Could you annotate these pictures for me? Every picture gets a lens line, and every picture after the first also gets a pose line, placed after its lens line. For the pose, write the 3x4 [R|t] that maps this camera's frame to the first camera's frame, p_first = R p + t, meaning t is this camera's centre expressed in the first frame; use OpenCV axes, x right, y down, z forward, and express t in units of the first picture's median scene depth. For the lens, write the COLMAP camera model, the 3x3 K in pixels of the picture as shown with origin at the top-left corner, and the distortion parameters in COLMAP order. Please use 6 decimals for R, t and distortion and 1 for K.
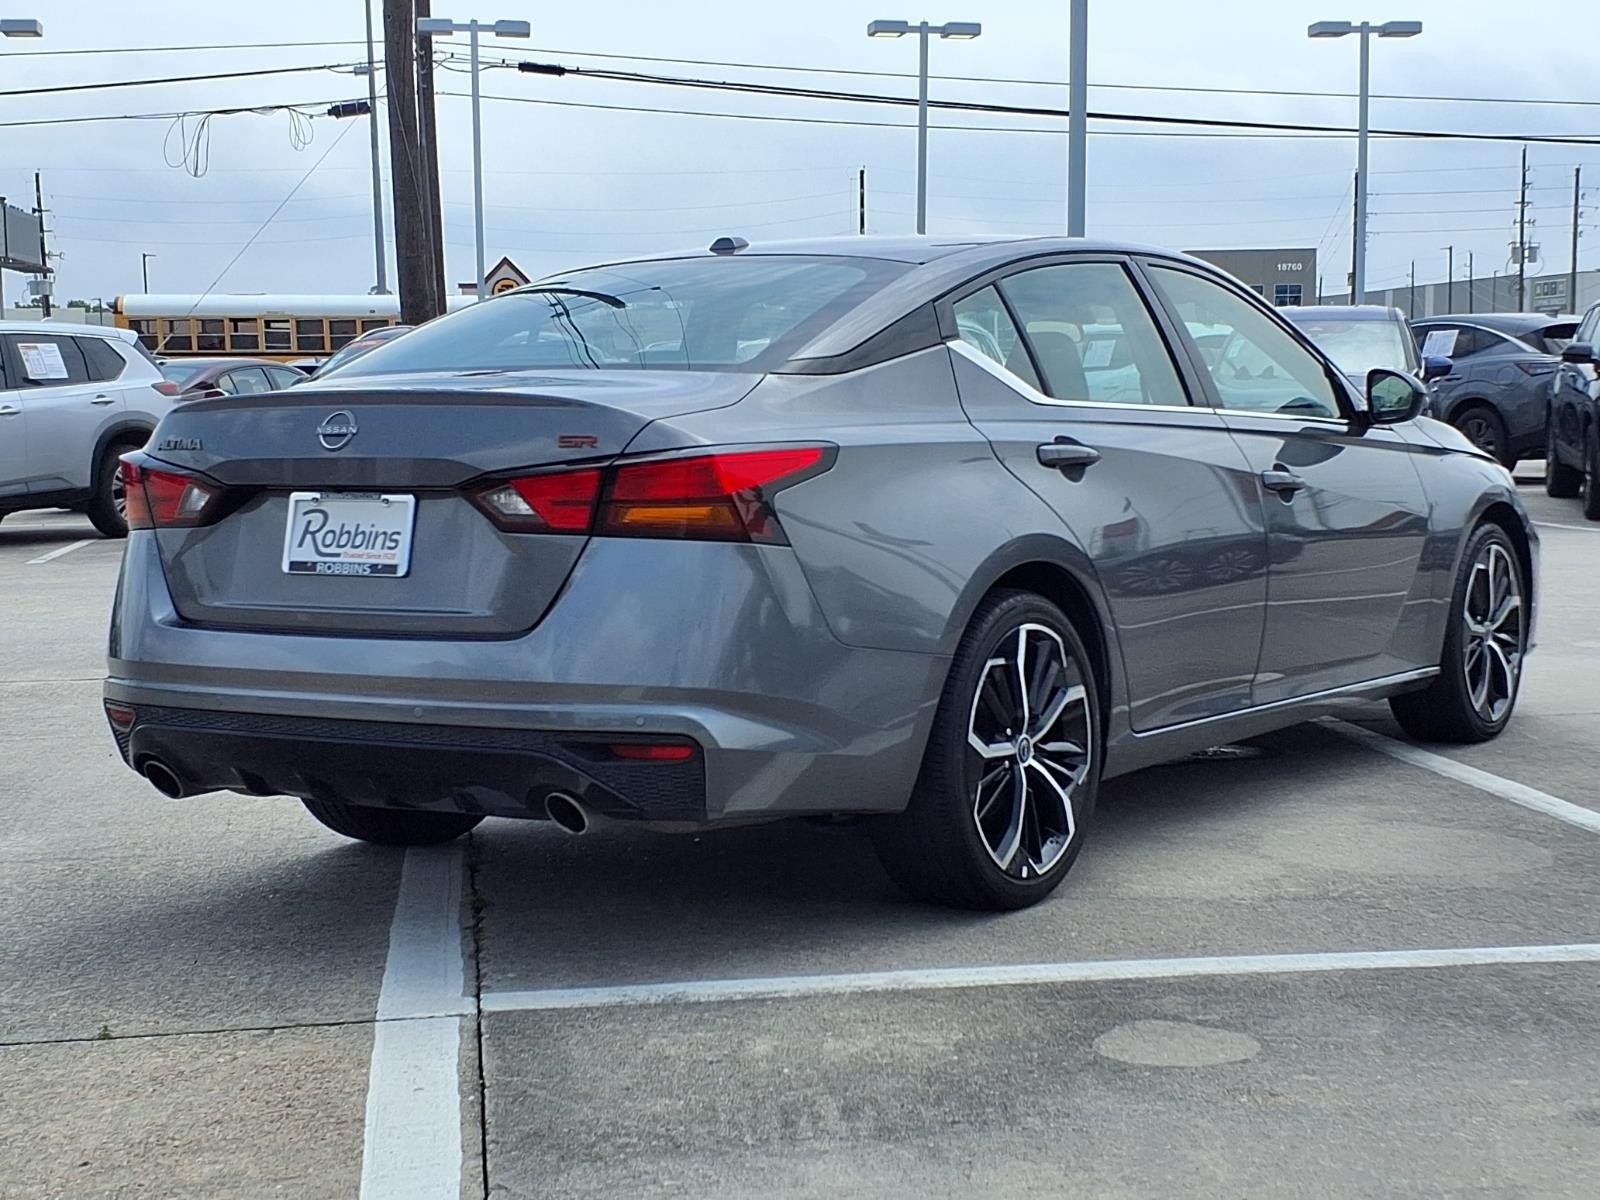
lens RADIAL K [[2498.9, 0, 816.5], [0, 2498.9, 619.1], [0, 0, 1]] dist [0.178780, -0.152164]
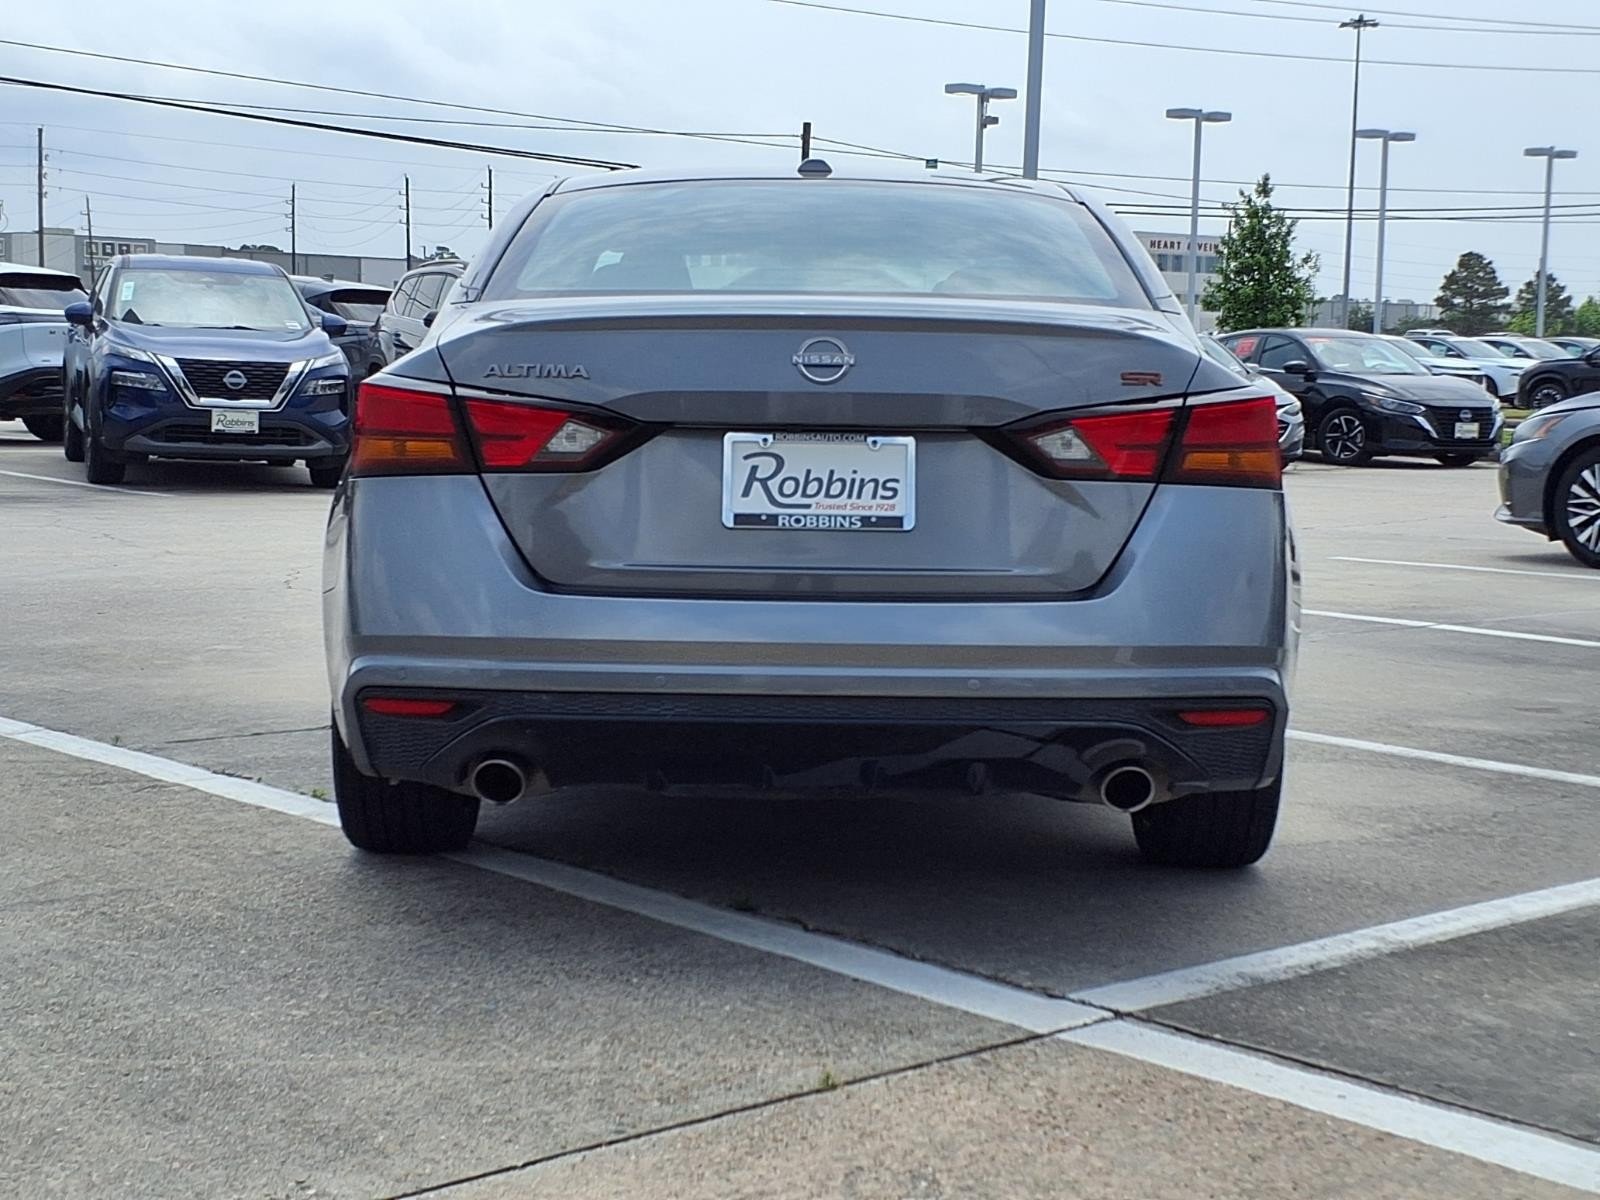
lens RADIAL K [[2498.9, 0, 816.5], [0, 2498.9, 619.1], [0, 0, 1]] dist [0.178780, -0.152164]
pose [[0.835293, -0.025416, 0.549218, -0.665690], [0.017108, 0.999649, 0.020241, -0.004234], [-0.549539, -0.007511, 0.835434, 0.290779]]
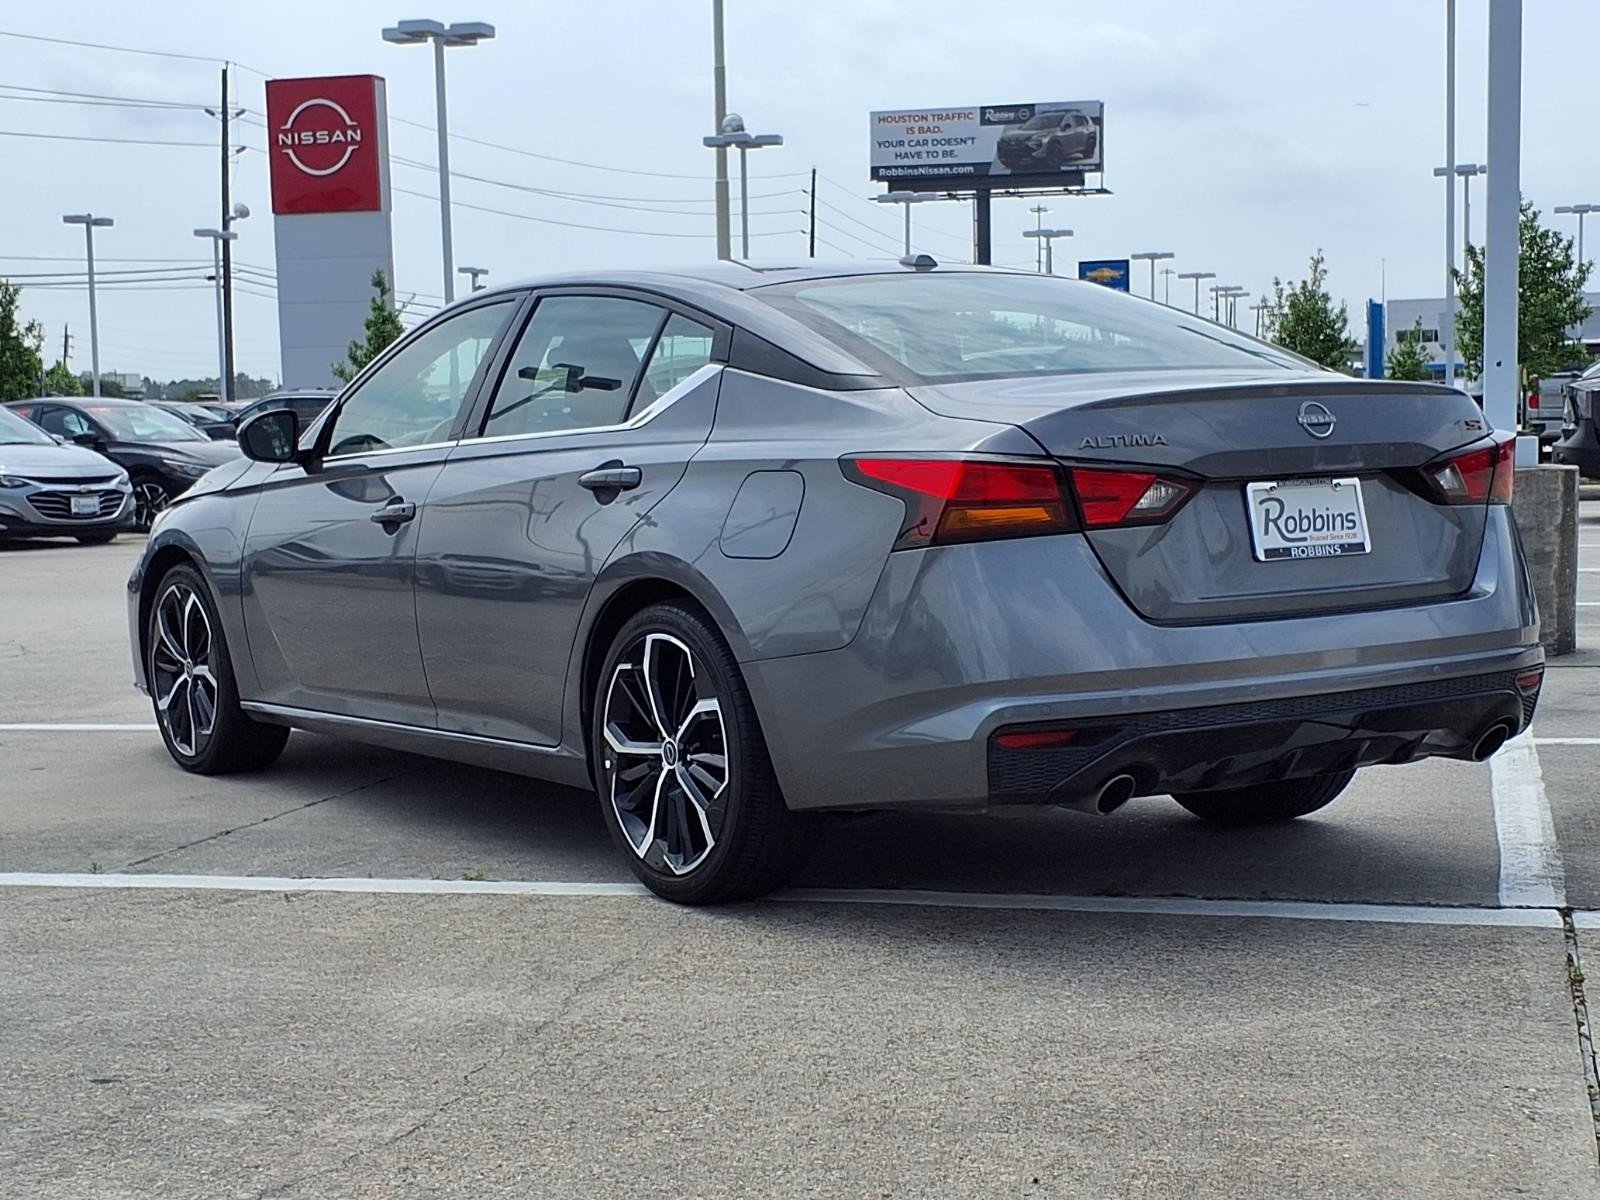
lens RADIAL K [[2527.9, 0, 800.0], [0, 2527.9, 600.0], [0, 0, 1]] dist [0.251167, -0.827785]
pose [[0.393735, -0.060452, 0.917234, -1.270206], [0.101259, 0.994615, 0.022085, -0.045696], [-0.913630, 0.084182, 0.397736, 0.782442]]
